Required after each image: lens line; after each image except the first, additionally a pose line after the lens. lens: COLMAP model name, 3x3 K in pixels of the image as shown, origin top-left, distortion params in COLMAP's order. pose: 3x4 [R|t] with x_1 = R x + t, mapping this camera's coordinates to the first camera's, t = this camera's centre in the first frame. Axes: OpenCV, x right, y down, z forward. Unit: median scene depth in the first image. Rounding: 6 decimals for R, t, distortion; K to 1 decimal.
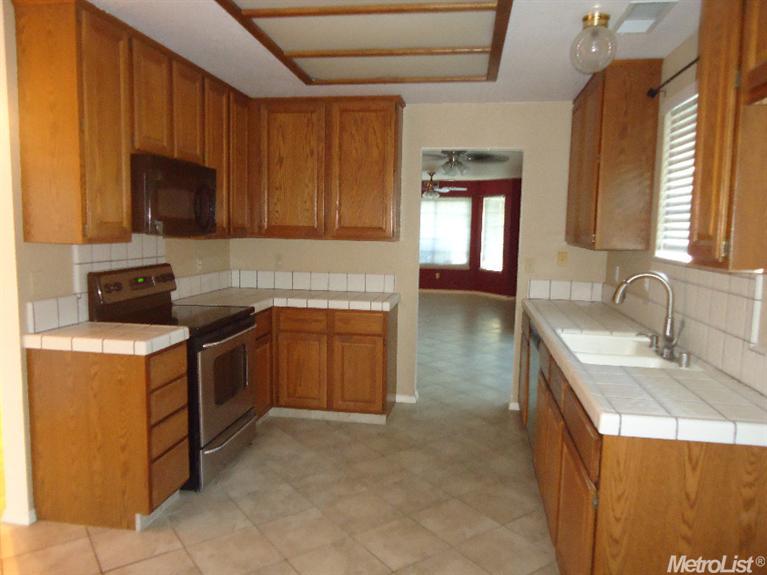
lens RADIAL K [[560.8, 0, 382.9], [0, 560.8, 285.3], [0, 0, 1]] dist [0.002690, 0.015453]
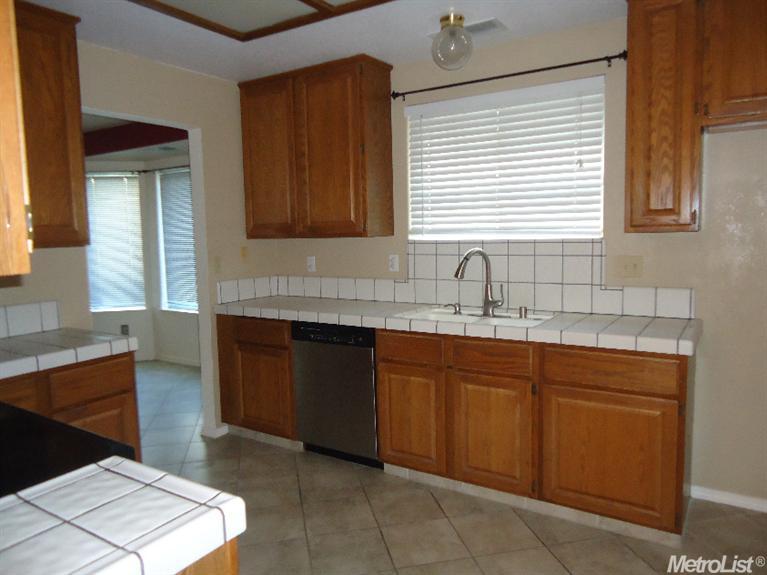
lens RADIAL K [[560.8, 0, 383.2], [0, 560.8, 286.5], [0, 0, 1]] dist [0.002690, 0.015453]
pose [[0.402042, -0.123632, 0.907236, -0.463523], [0.130659, 0.988448, 0.076797, -0.041007], [-0.906251, 0.087663, 0.413551, 0.460466]]
